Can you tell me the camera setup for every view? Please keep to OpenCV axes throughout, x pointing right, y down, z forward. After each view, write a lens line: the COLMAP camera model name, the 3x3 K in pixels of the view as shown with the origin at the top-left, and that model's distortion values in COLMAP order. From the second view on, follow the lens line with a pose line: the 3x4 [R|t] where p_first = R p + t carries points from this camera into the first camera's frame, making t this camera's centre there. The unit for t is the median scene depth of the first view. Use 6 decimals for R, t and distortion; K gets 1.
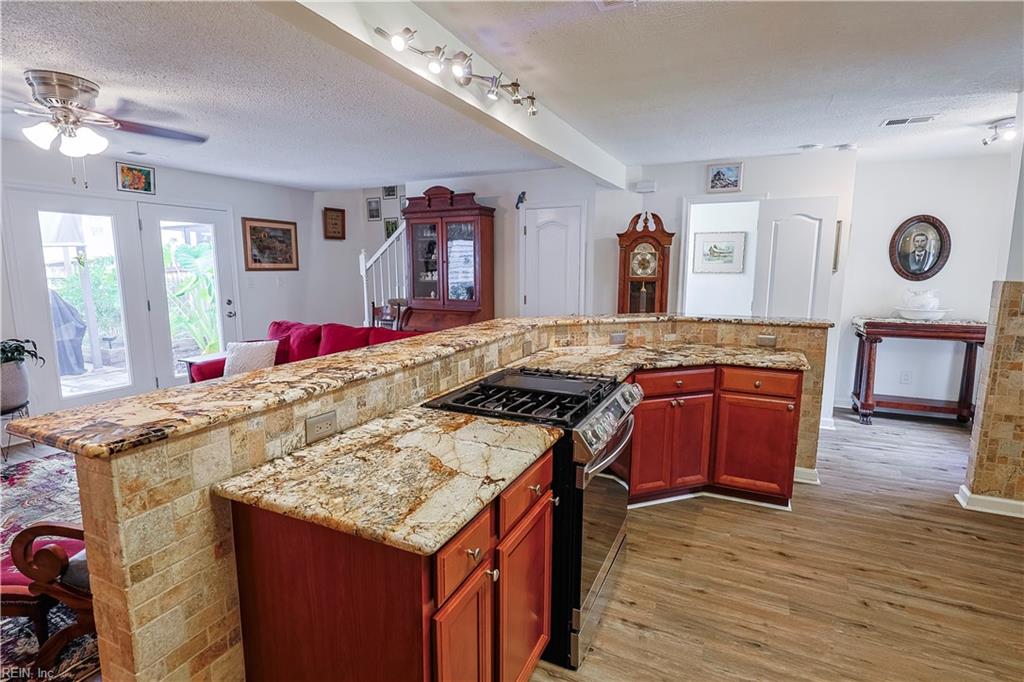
lens RADIAL K [[498.8, 0, 512.8], [0, 498.8, 337.0], [0, 0, 1]] dist [-0.001275, 0.000501]
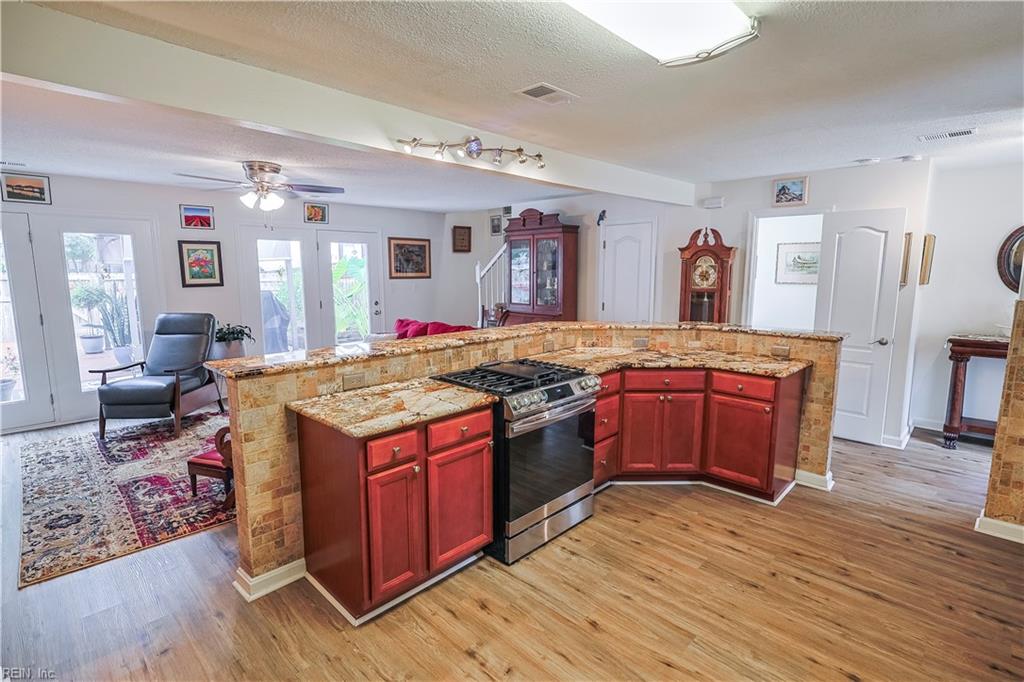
lens RADIAL K [[500.8, 0, 511.2], [0, 500.8, 337.6], [0, 0, 1]] dist [0.001392, 0.000507]
pose [[0.947469, 0.042170, -0.317056, 0.298016], [-0.043584, 0.999046, 0.002633, 0.001308], [0.316865, 0.011324, 0.948403, -0.202814]]
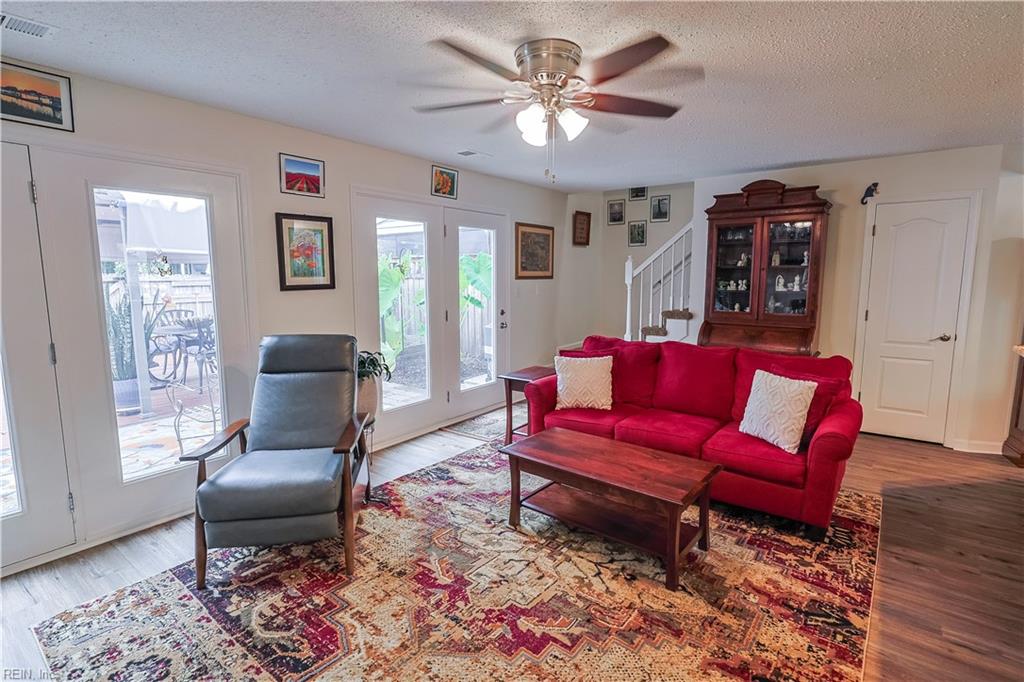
lens RADIAL K [[498.8, 0, 512.8], [0, 498.8, 337.0], [0, 0, 1]] dist [-0.001275, 0.000501]
pose [[0.979638, 0.024633, -0.199257, -0.600974], [-0.027480, 0.999556, -0.011535, -0.021595], [0.198884, 0.016776, 0.979879, 0.136470]]
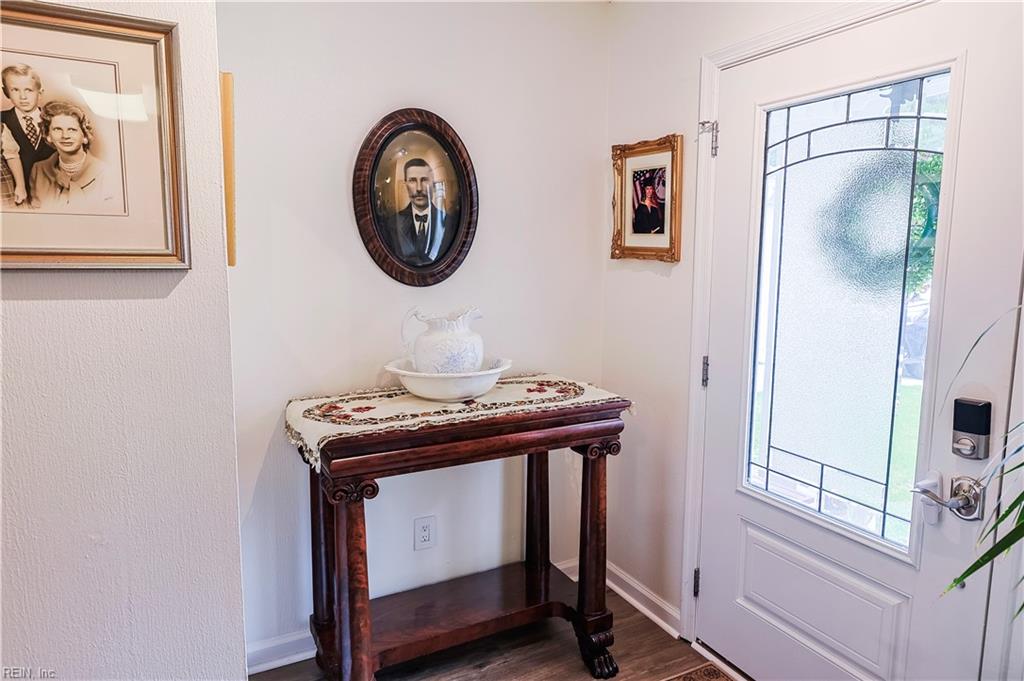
lens RADIAL K [[633.8, 0, 512.0], [0, 633.8, 340.5], [0, 0, 1]] dist [0.000264, 0.000022]
pose [[0.588309, -0.104242, 0.801889, 0.638805], [0.110199, 0.992740, 0.048204, -0.121261], [-0.801092, 0.060008, 0.595525, 0.915434]]
